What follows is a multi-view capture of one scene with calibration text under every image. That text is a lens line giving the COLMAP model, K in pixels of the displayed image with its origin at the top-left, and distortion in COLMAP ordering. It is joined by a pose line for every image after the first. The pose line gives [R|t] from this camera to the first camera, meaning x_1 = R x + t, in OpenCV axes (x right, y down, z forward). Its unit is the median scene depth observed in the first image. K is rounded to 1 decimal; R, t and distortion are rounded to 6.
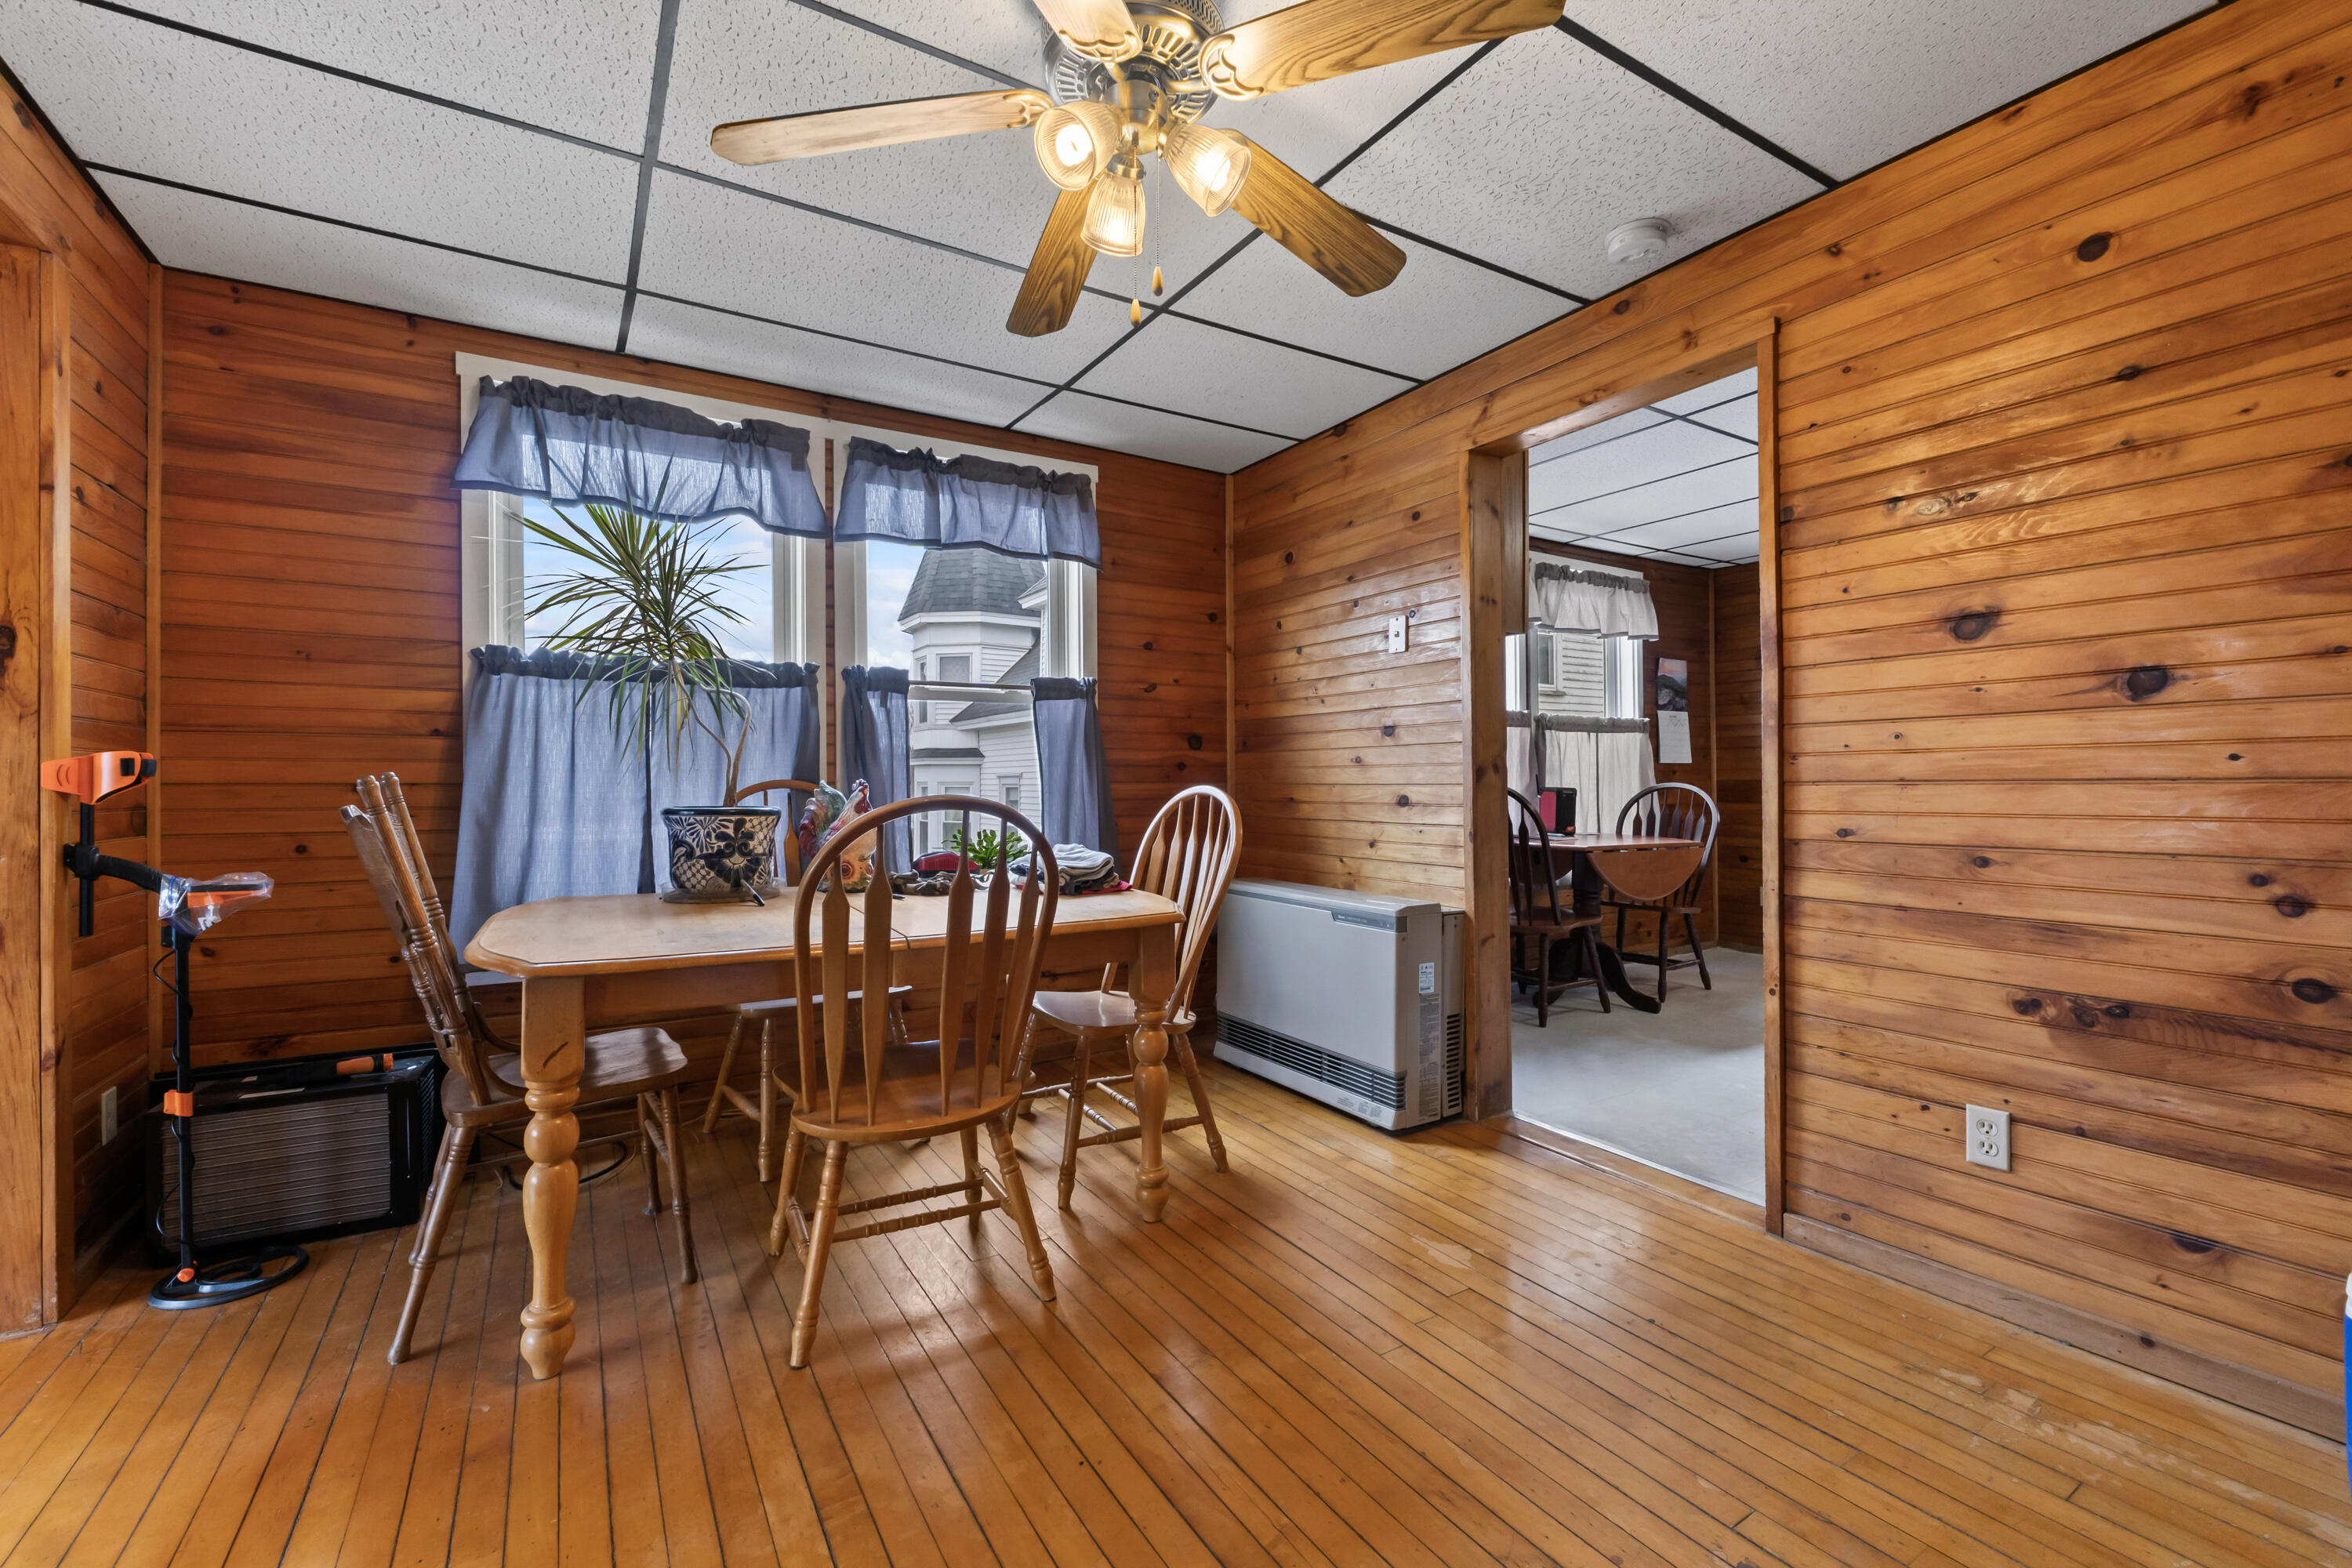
lens RADIAL K [[997.9, 0, 1179.2], [0, 997.9, 785.7], [0, 0, 1]] dist [-0.006163, -0.000395]
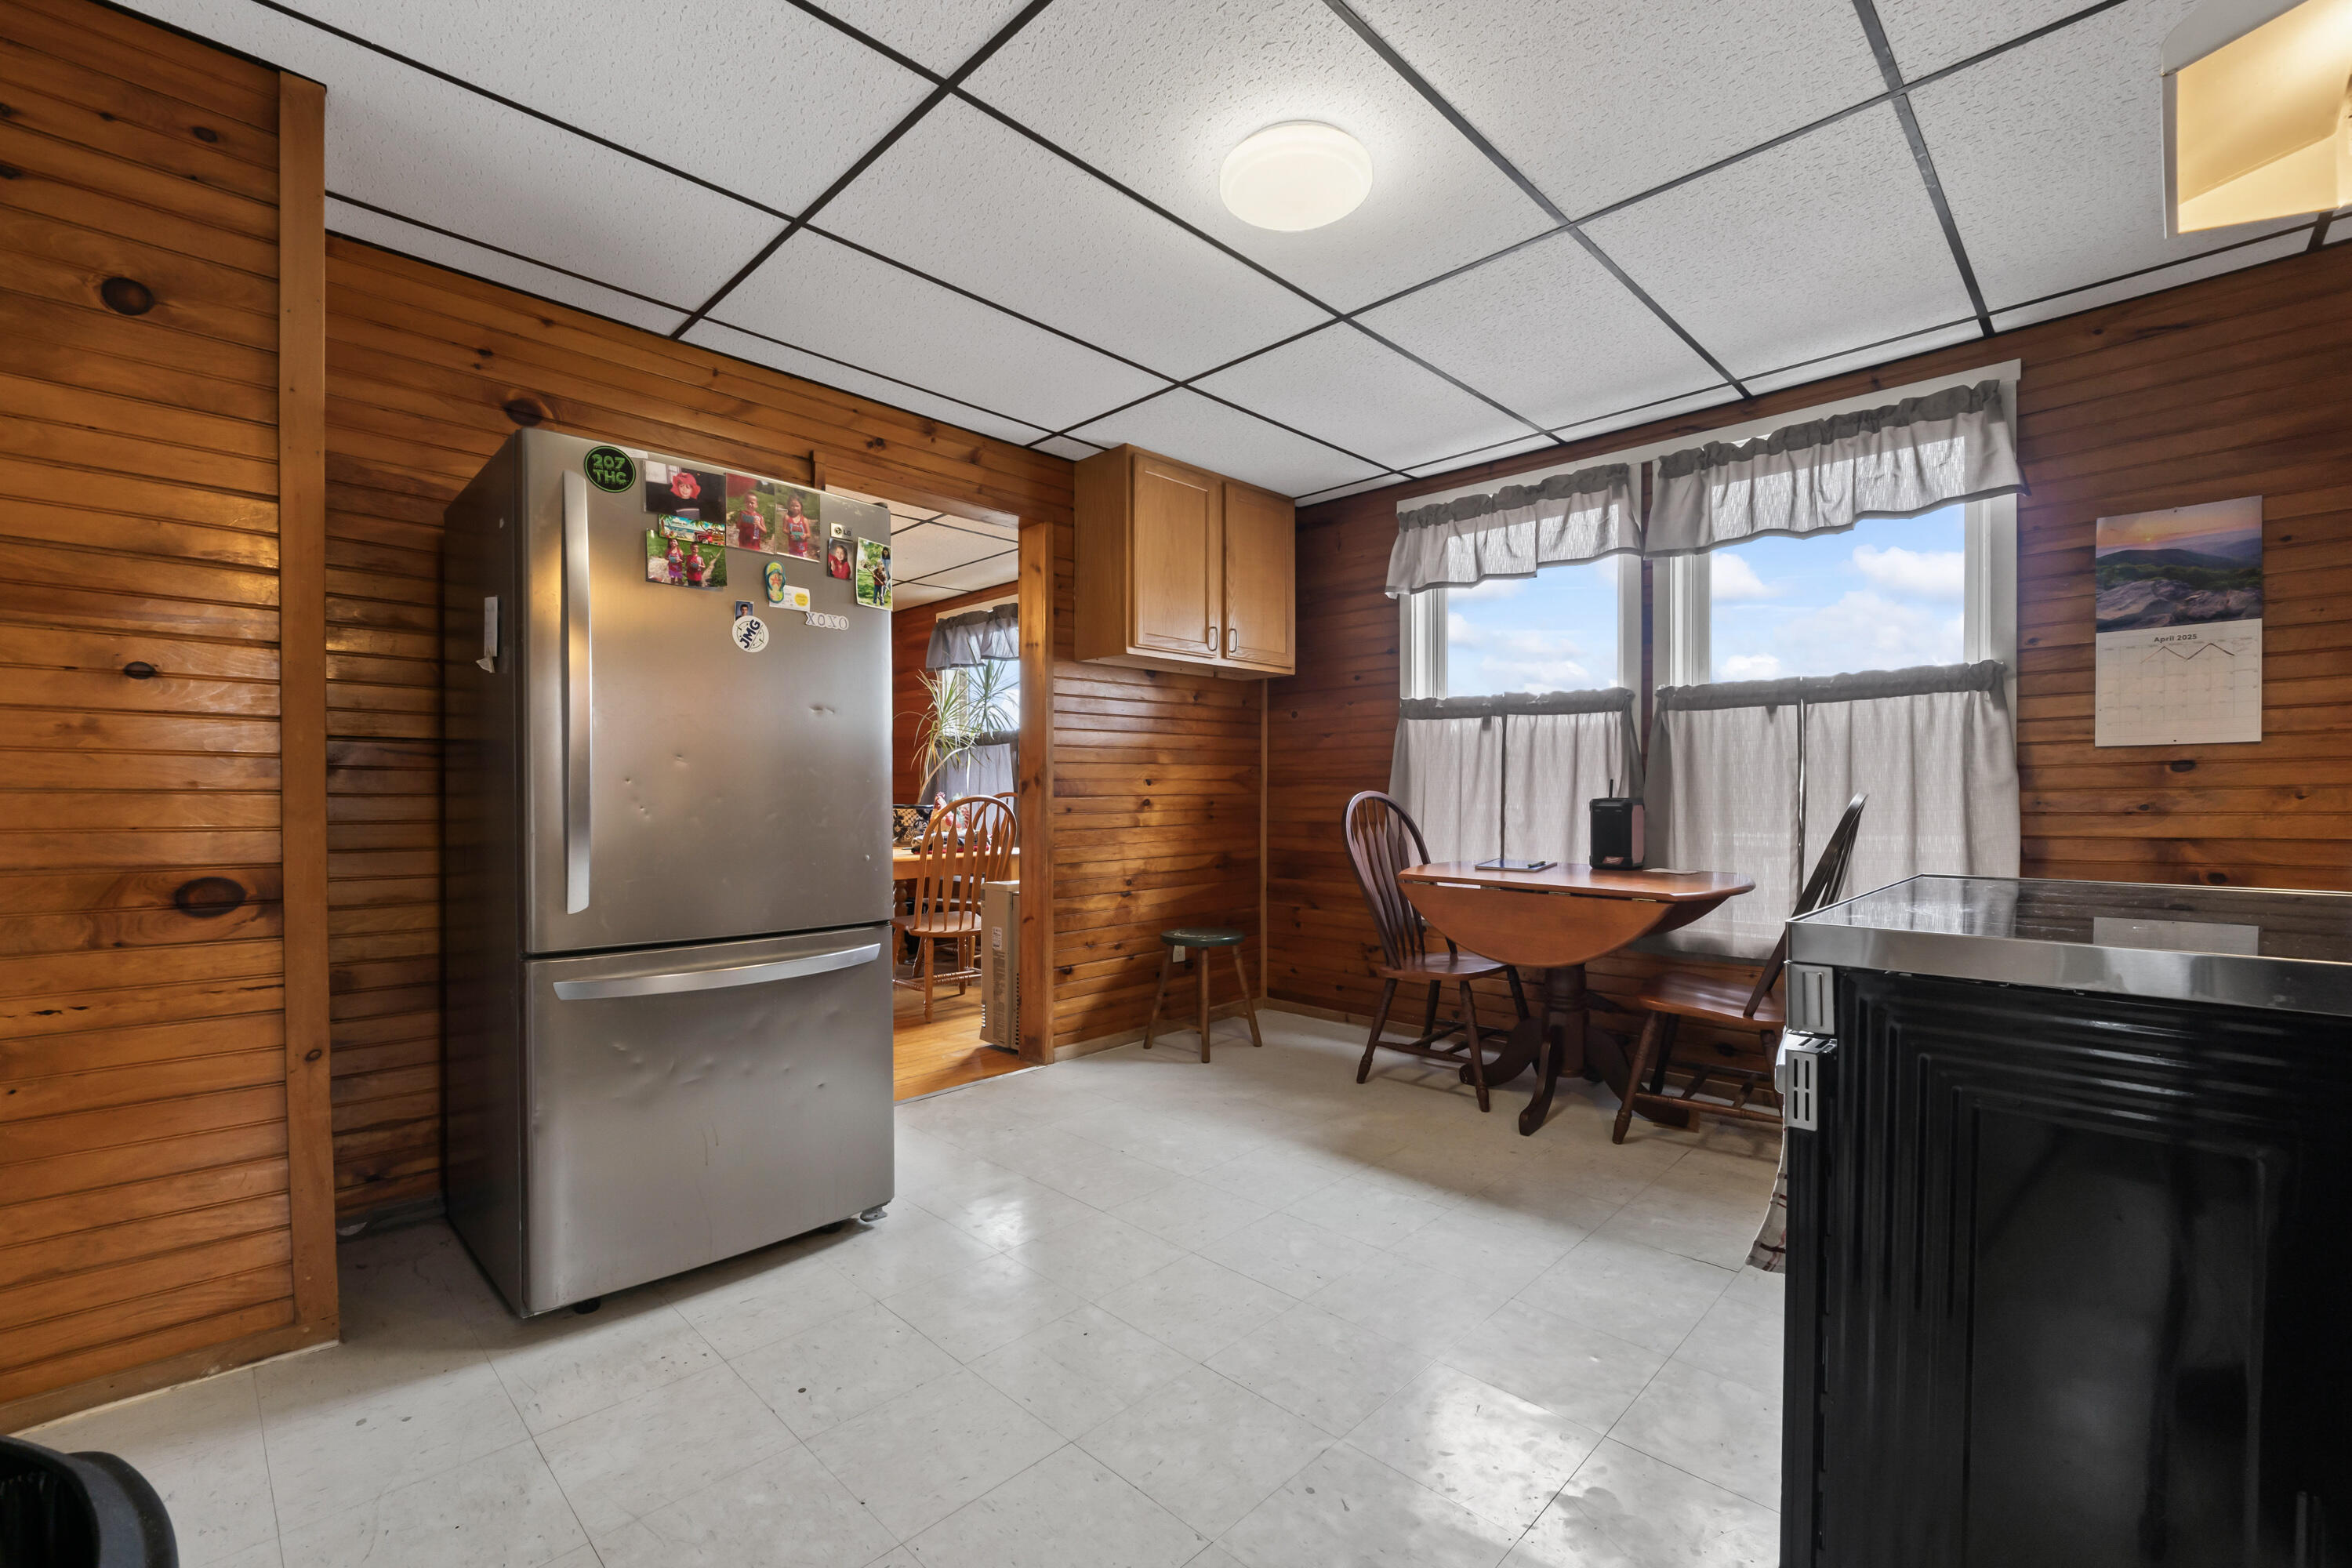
lens RADIAL K [[997.9, 0, 1180.1], [0, 997.9, 819.4], [0, 0, 1]] dist [-0.006163, -0.000395]
pose [[0.249748, 0.009964, -0.968260, 0.641529], [-0.002739, 0.999950, 0.009584, 0.006773], [0.968307, 0.000259, 0.249763, 0.364287]]
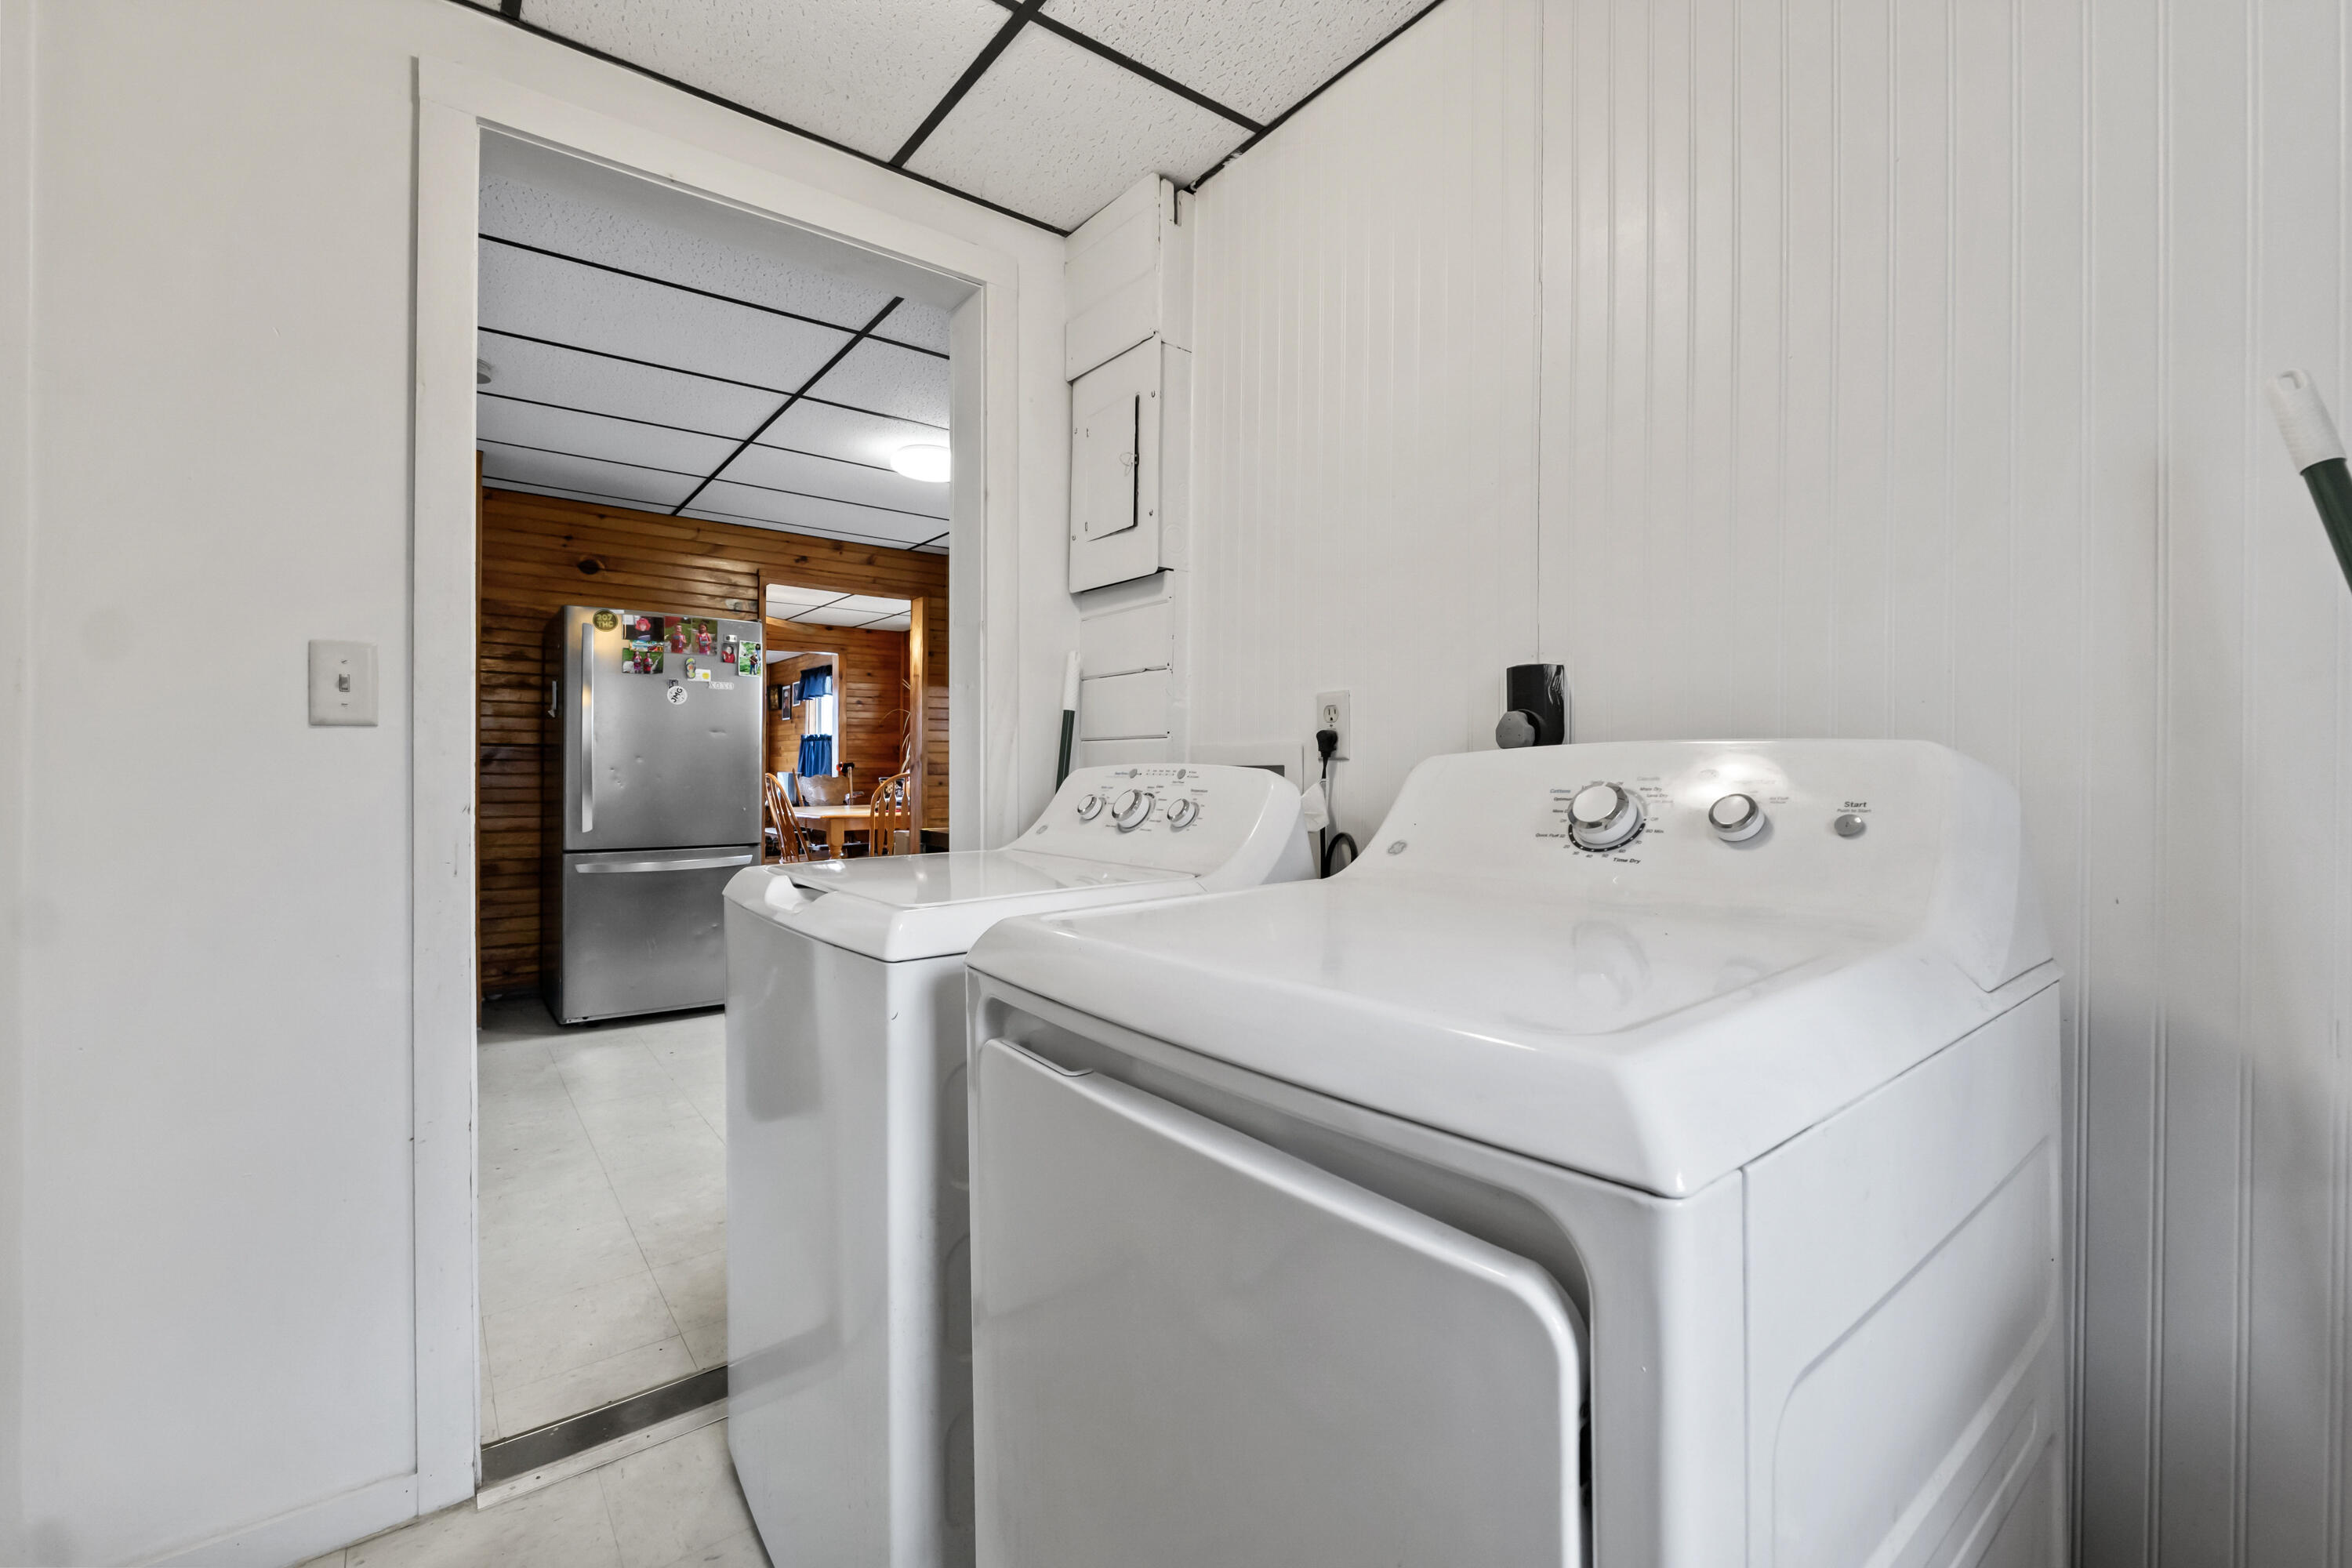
lens RADIAL K [[997.9, 0, 1189.6], [0, 997.9, 783.3], [0, 0, 1]] dist [-0.006163, -0.000395]
pose [[0.120586, 0.003994, -0.992695, 3.527966], [-0.010879, 0.999937, 0.002702, -0.038796], [0.992643, 0.010473, 0.120622, 2.091100]]
